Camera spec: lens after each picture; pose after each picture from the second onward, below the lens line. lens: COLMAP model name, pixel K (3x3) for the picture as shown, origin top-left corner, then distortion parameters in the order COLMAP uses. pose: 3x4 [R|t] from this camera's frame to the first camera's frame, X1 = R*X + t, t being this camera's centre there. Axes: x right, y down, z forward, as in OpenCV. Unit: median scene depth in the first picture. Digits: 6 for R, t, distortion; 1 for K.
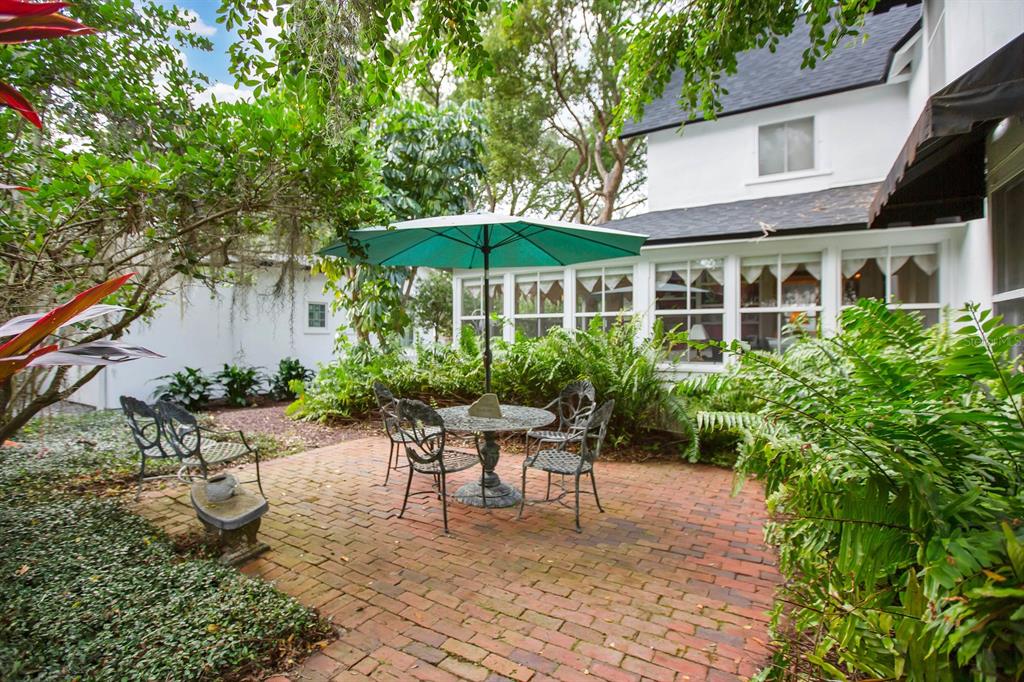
lens RADIAL K [[481.0, 0, 512.2], [0, 481.0, 334.9], [0, 0, 1]] dist [-0.004163, 0.000613]
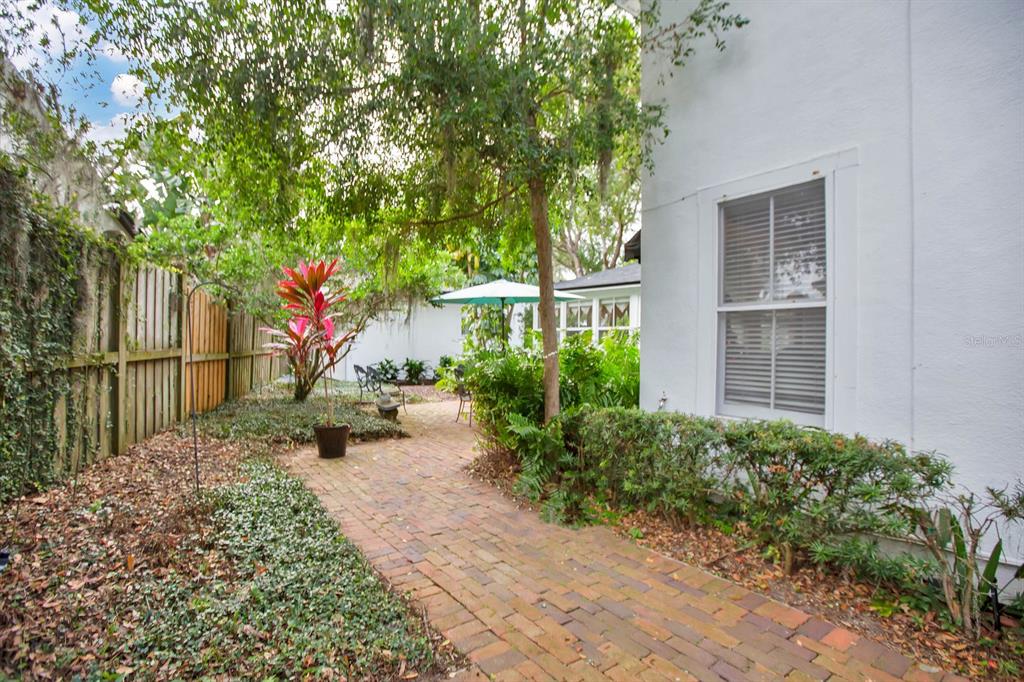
lens RADIAL K [[481.0, 0, 509.3], [0, 481.0, 336.0], [0, 0, 1]] dist [-0.004163, 0.000613]
pose [[0.932589, 0.006865, -0.360874, 0.306624], [-0.011361, 0.999882, -0.010339, 0.000243], [0.360760, 0.013742, 0.932557, -0.381735]]
